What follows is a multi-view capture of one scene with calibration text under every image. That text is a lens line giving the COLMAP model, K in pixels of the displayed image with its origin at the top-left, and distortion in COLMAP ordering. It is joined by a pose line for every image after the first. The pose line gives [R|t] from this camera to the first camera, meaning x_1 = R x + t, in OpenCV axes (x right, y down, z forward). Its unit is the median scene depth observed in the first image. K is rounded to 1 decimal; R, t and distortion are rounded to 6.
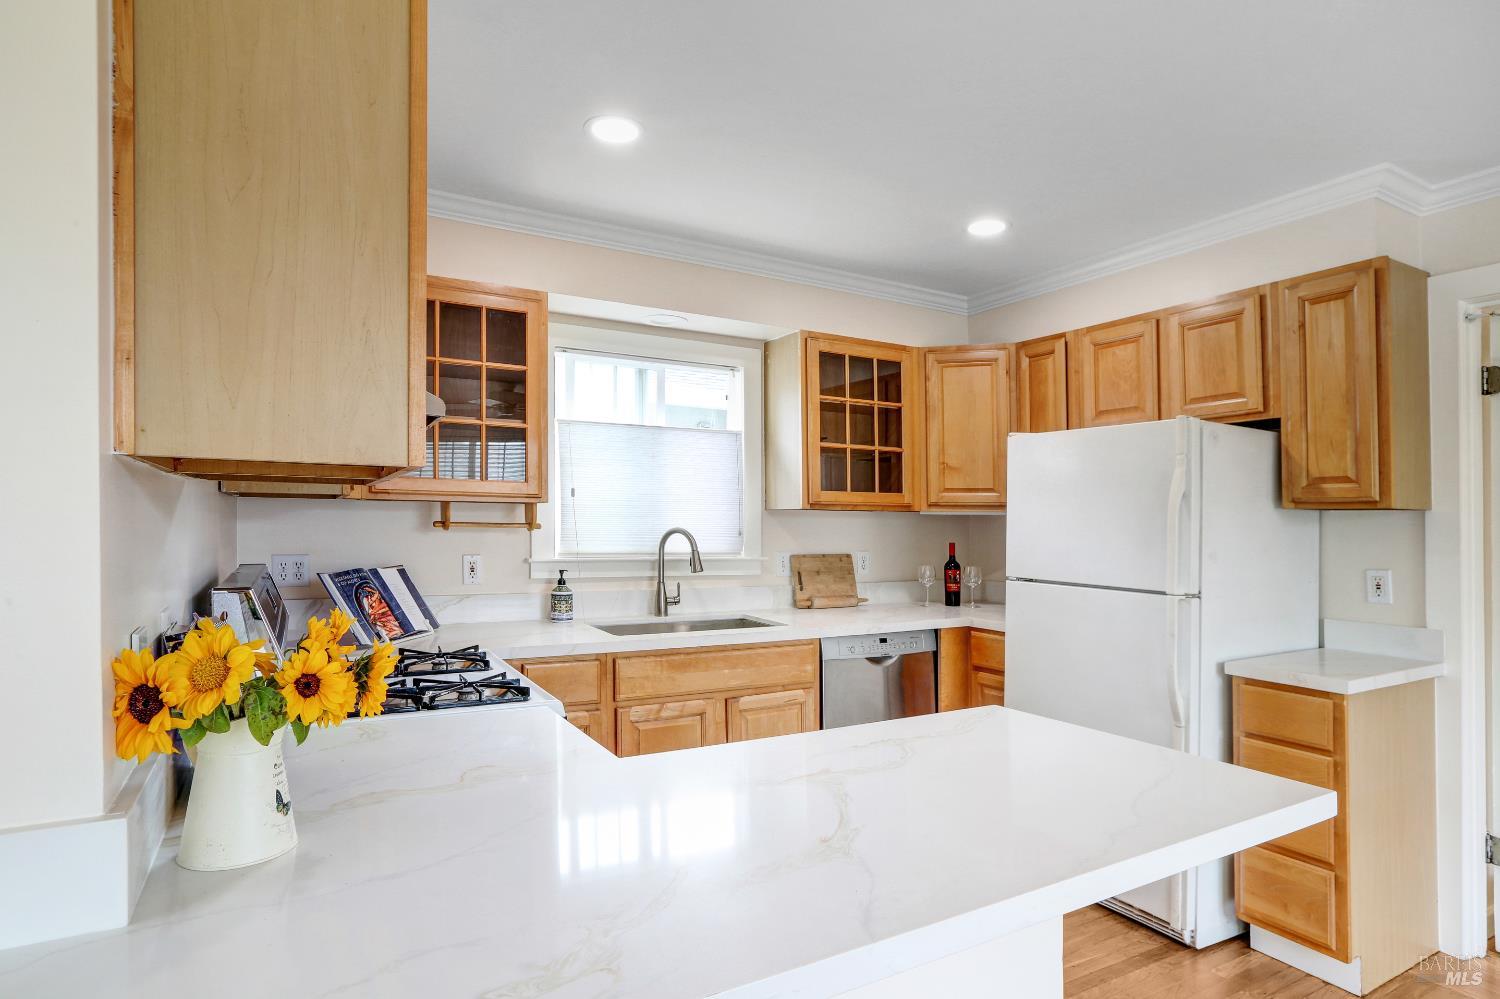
lens RADIAL K [[777.8, 0, 752.1], [0, 777.8, 490.2], [0, 0, 1]] dist [-0.048746, 0.030620]
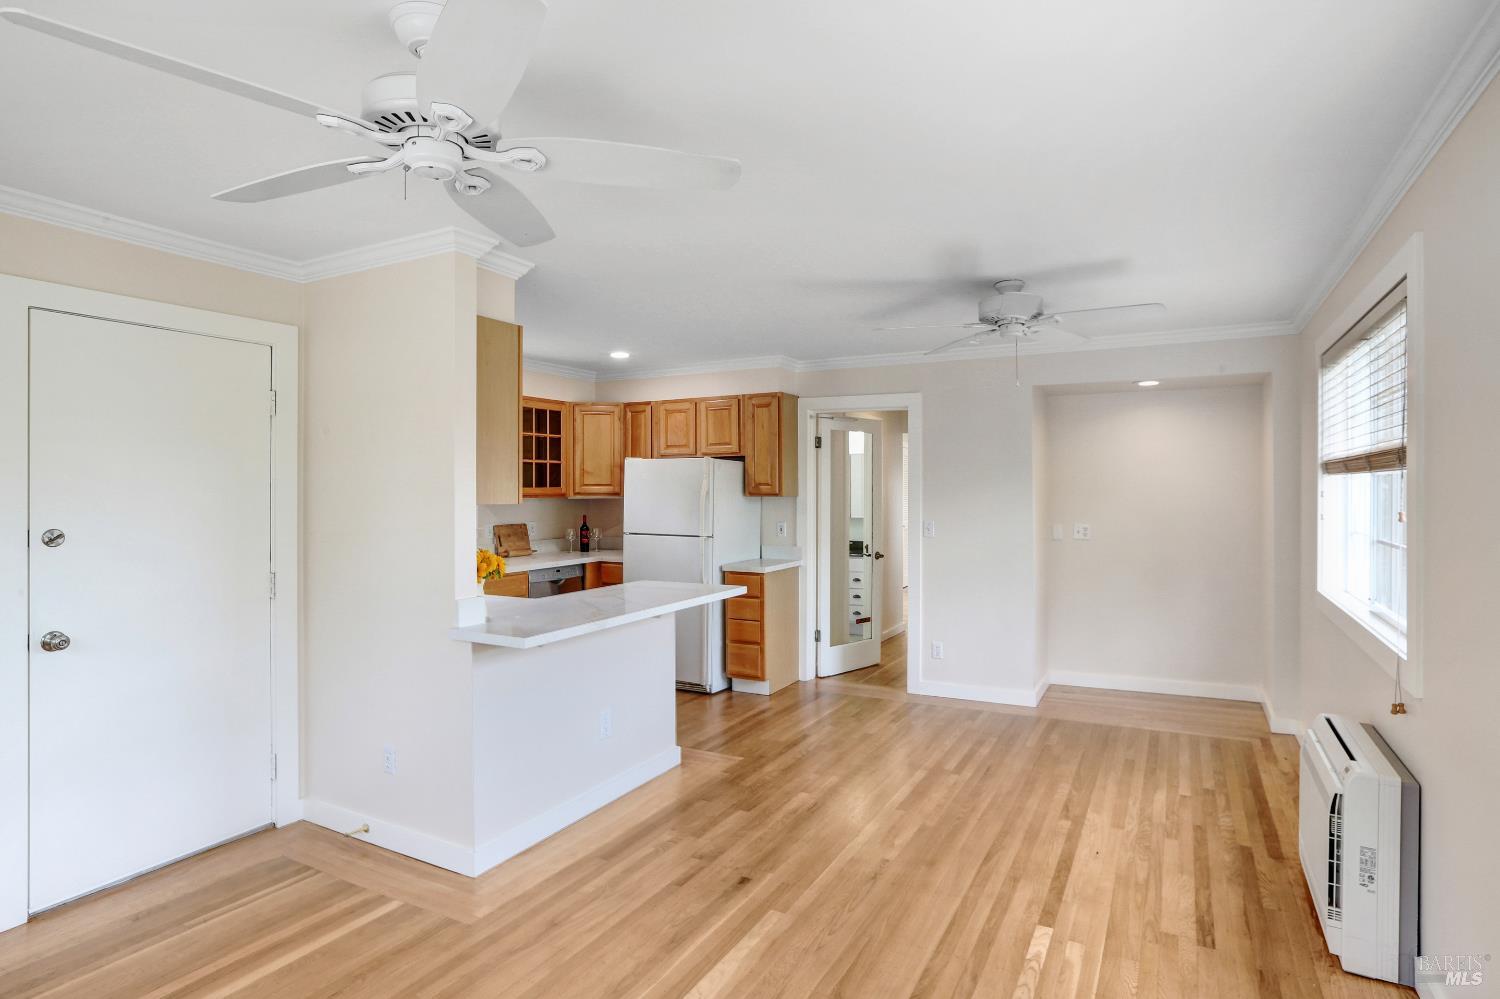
lens RADIAL K [[777.8, 0, 752.1], [0, 777.8, 490.2], [0, 0, 1]] dist [-0.048746, 0.030620]
pose [[0.838710, -0.015089, 0.544370, -0.431176], [-0.009309, 0.999073, 0.042035, -0.073093], [-0.544499, -0.040323, 0.837791, -0.746285]]
